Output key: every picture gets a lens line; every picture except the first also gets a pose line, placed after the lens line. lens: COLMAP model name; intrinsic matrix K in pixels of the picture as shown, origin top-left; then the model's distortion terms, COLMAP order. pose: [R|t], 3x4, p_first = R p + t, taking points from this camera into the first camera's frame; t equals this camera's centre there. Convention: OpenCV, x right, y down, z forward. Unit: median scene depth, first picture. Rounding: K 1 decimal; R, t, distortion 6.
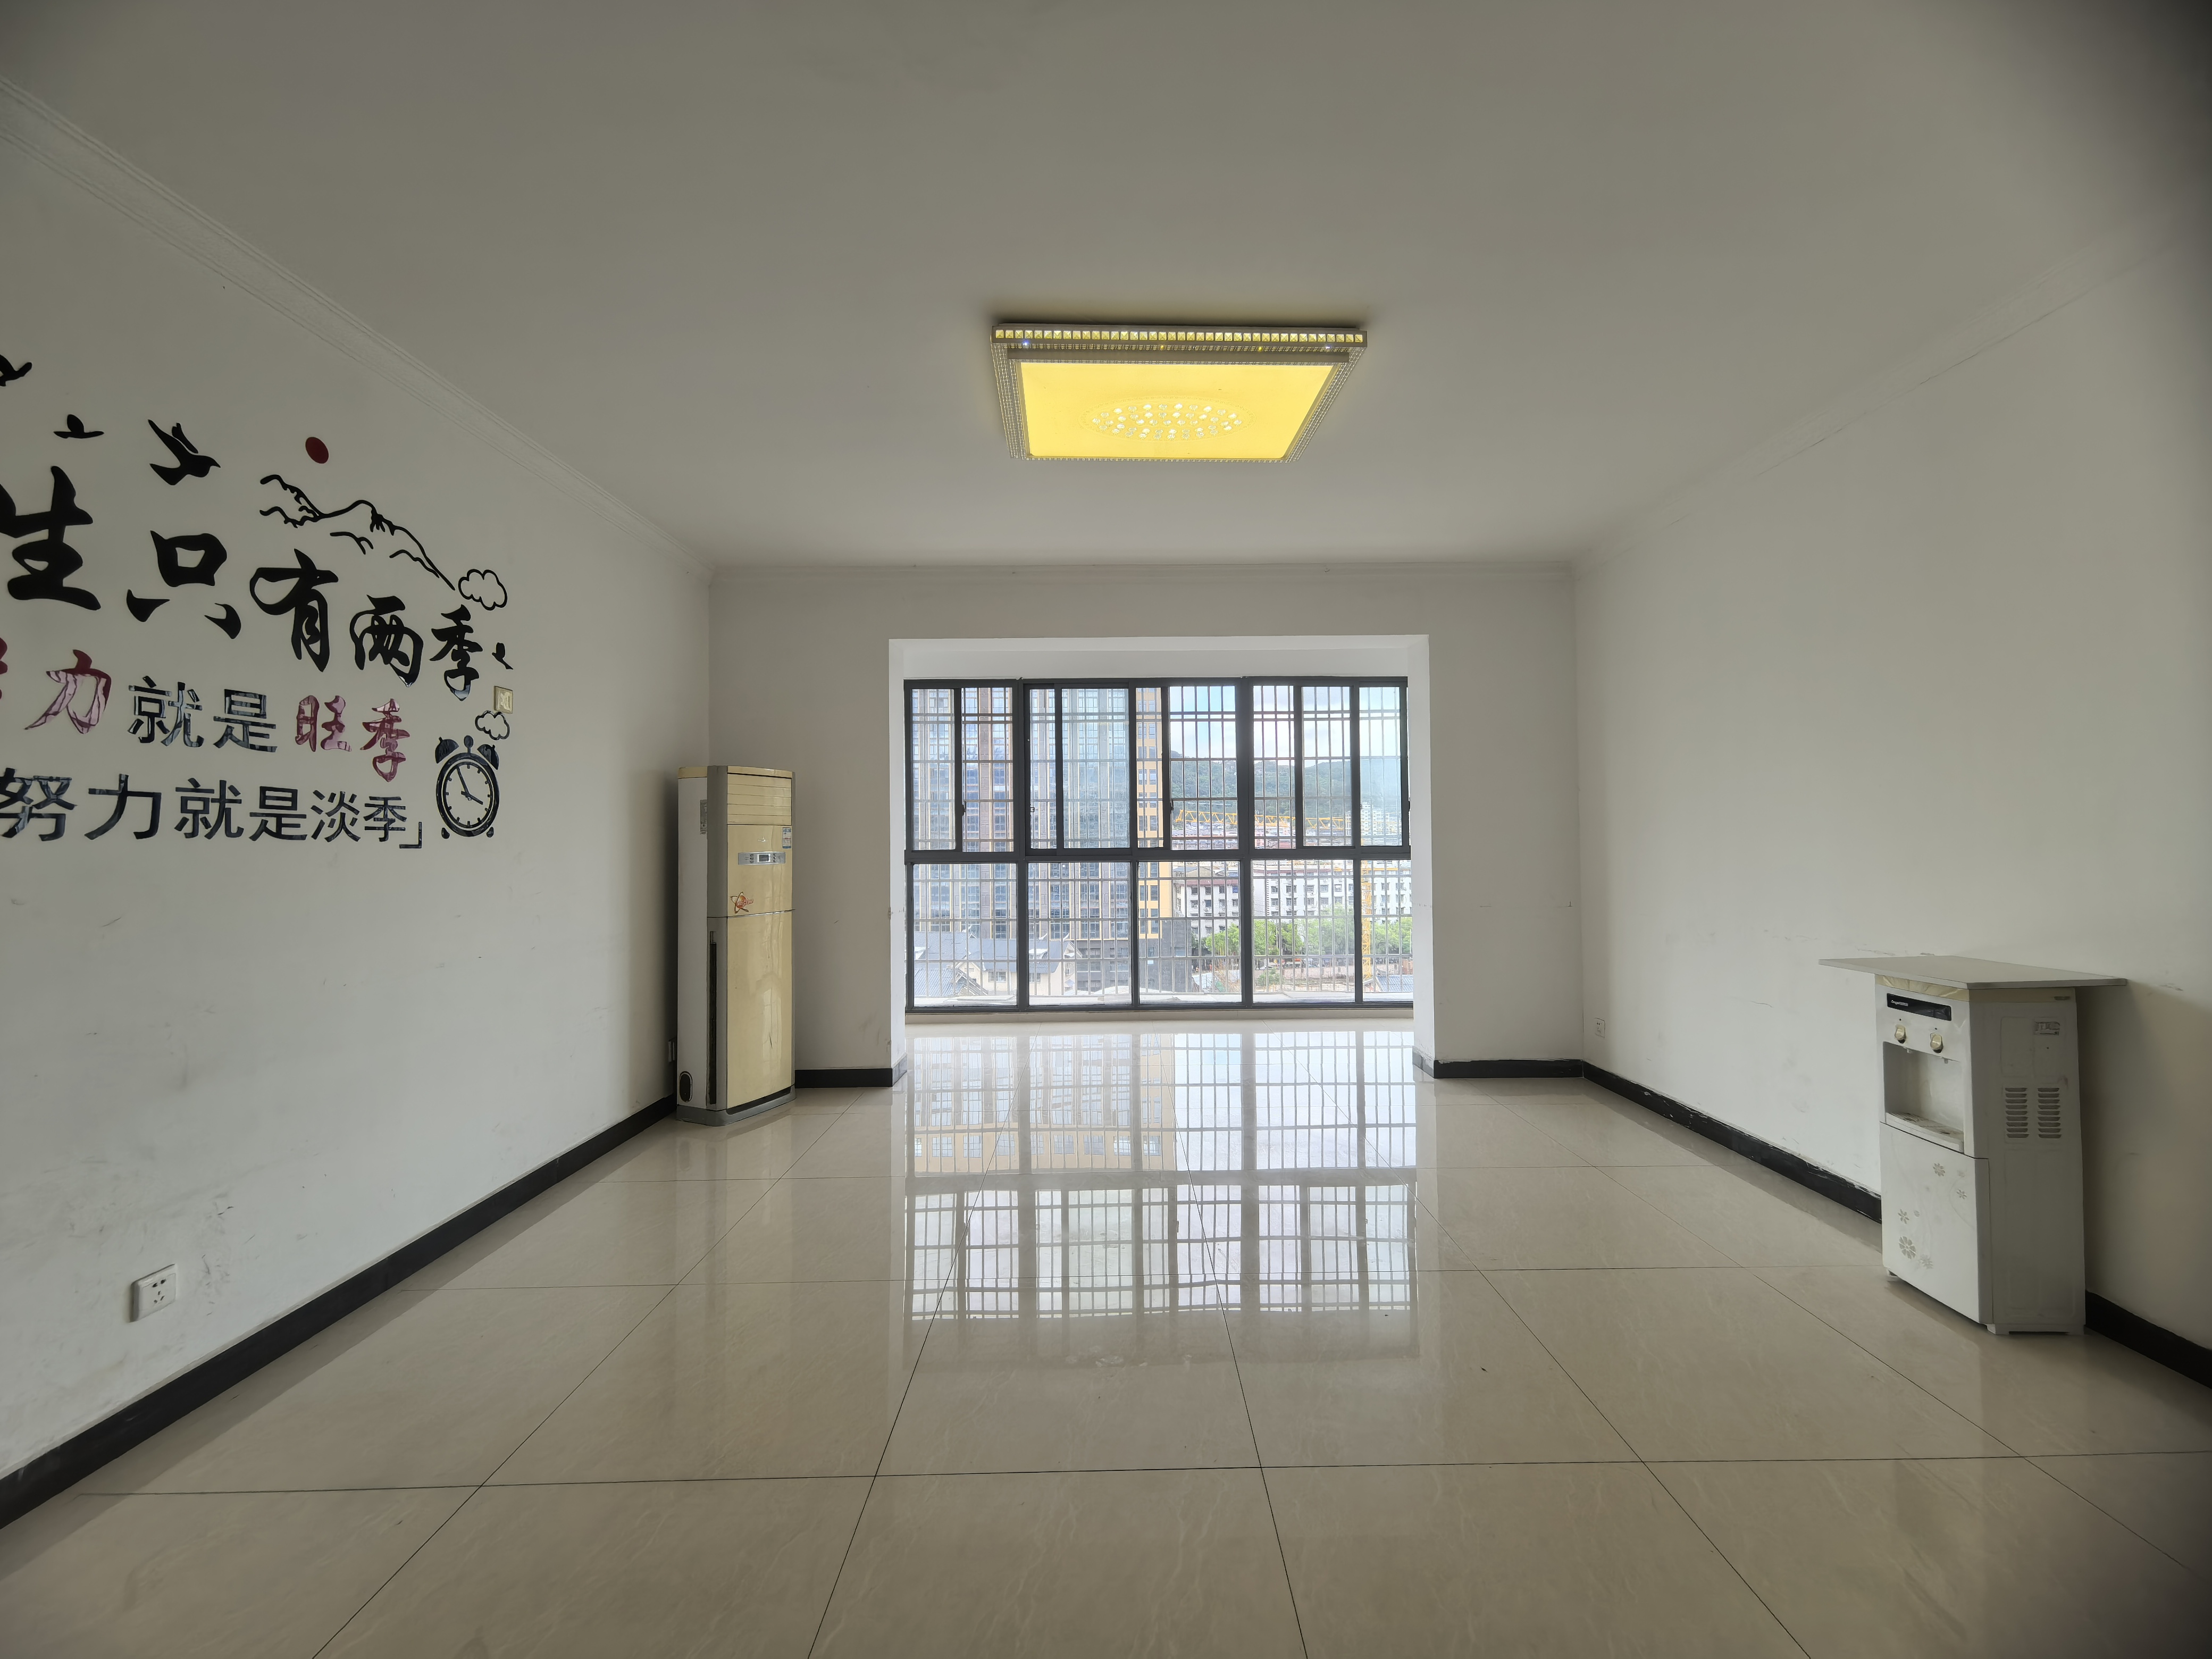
lens RADIAL K [[877.5, 0, 1101.6], [0, 877.5, 834.3], [0, 0, 1]] dist [0.000797, 0.000124]
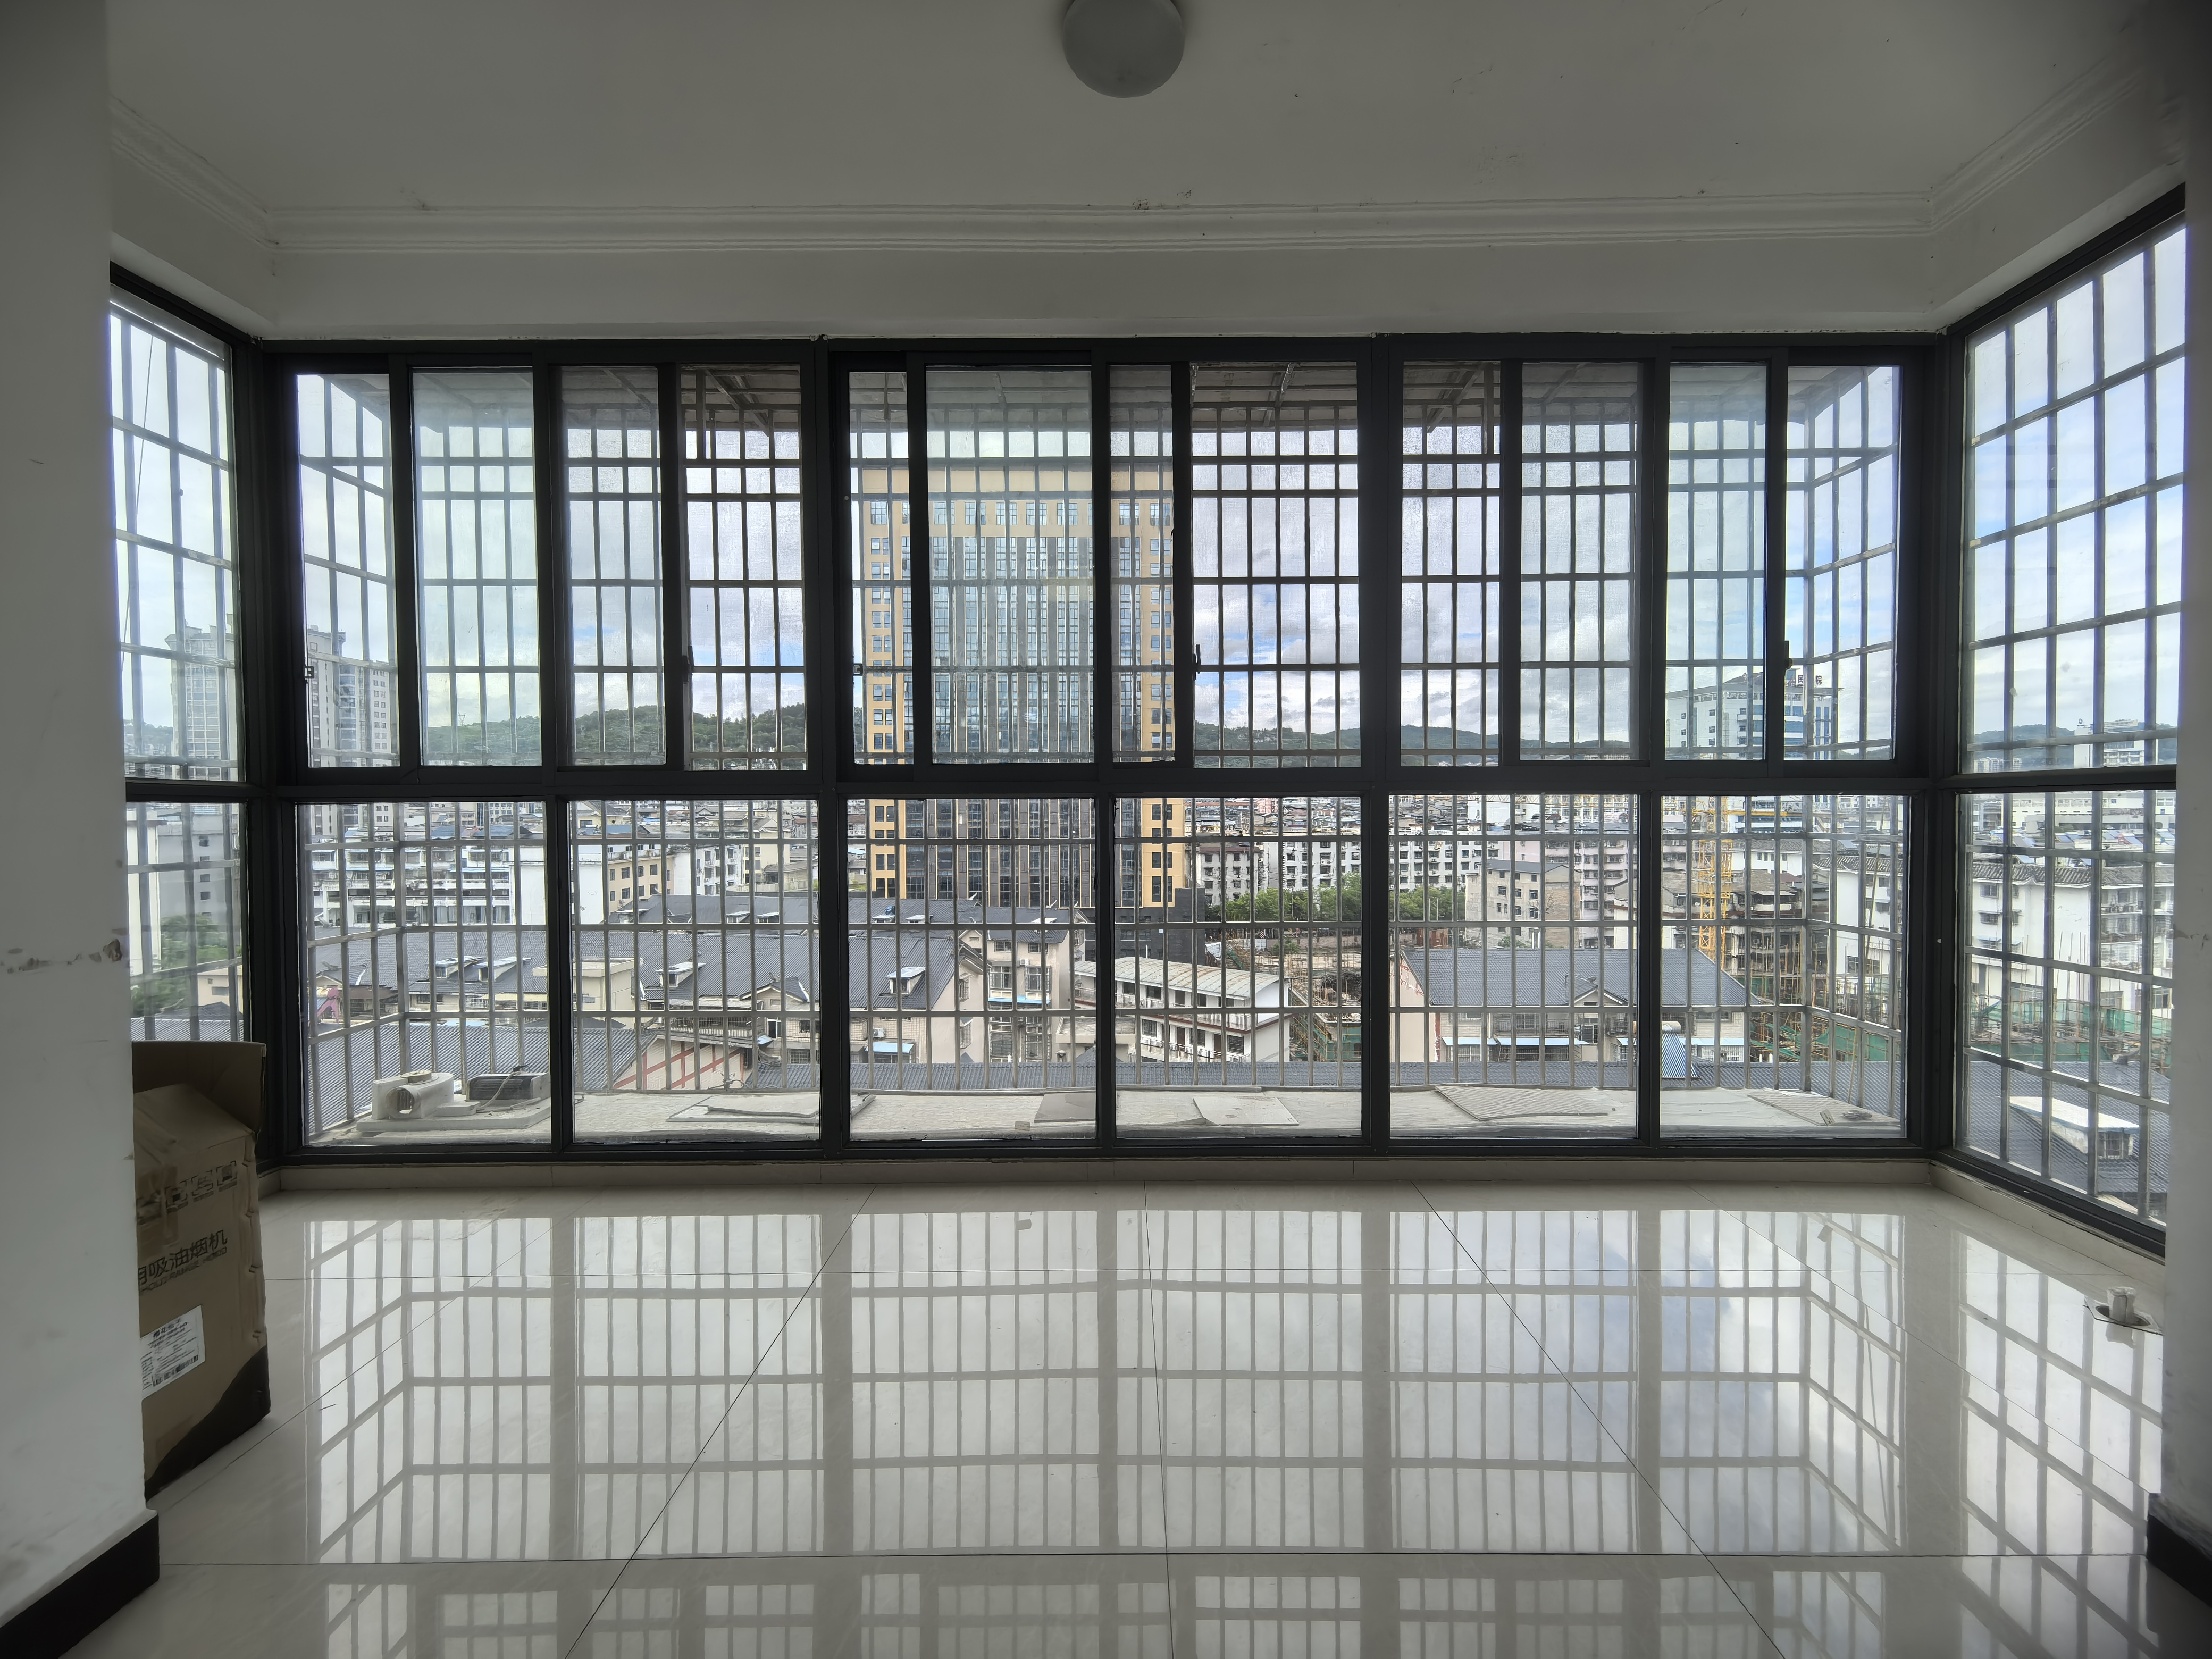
lens RADIAL K [[877.5, 0, 1117.8], [0, 877.5, 823.0], [0, 0, 1]] dist [0.000797, 0.000124]
pose [[0.999967, 0.007252, 0.003765, 0.094468], [-0.007346, 0.999646, 0.025590, 0.076504], [-0.003578, -0.025617, 0.999665, 1.361977]]
